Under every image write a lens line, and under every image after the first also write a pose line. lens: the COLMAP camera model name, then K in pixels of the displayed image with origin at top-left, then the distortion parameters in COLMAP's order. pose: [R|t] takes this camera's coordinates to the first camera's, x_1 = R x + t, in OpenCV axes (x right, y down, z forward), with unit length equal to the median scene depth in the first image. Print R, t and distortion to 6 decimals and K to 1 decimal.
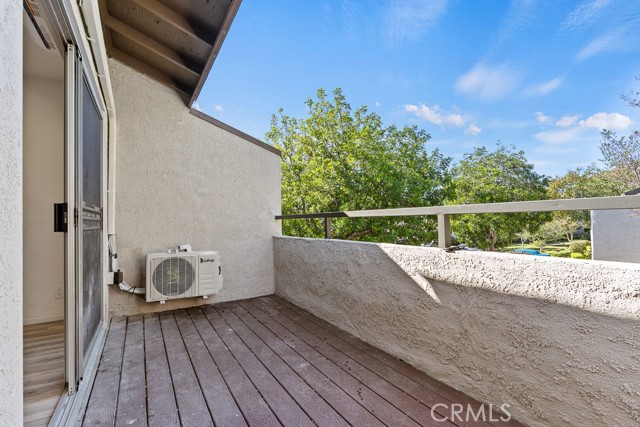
lens RADIAL K [[309.5, 0, 324.1], [0, 309.5, 216.9], [0, 0, 1]] dist [0.001265, 0.000032]
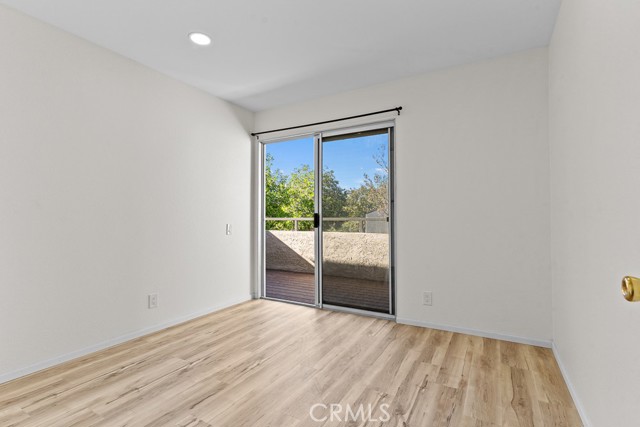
lens RADIAL K [[309.5, 0, 324.1], [0, 309.5, 216.9], [0, 0, 1]] dist [0.001265, 0.000032]
pose [[0.861940, 0.017431, 0.506711, -0.098544], [-0.021347, 0.999770, 0.001919, -0.006528], [-0.506561, -0.012471, 0.862114, -0.192227]]
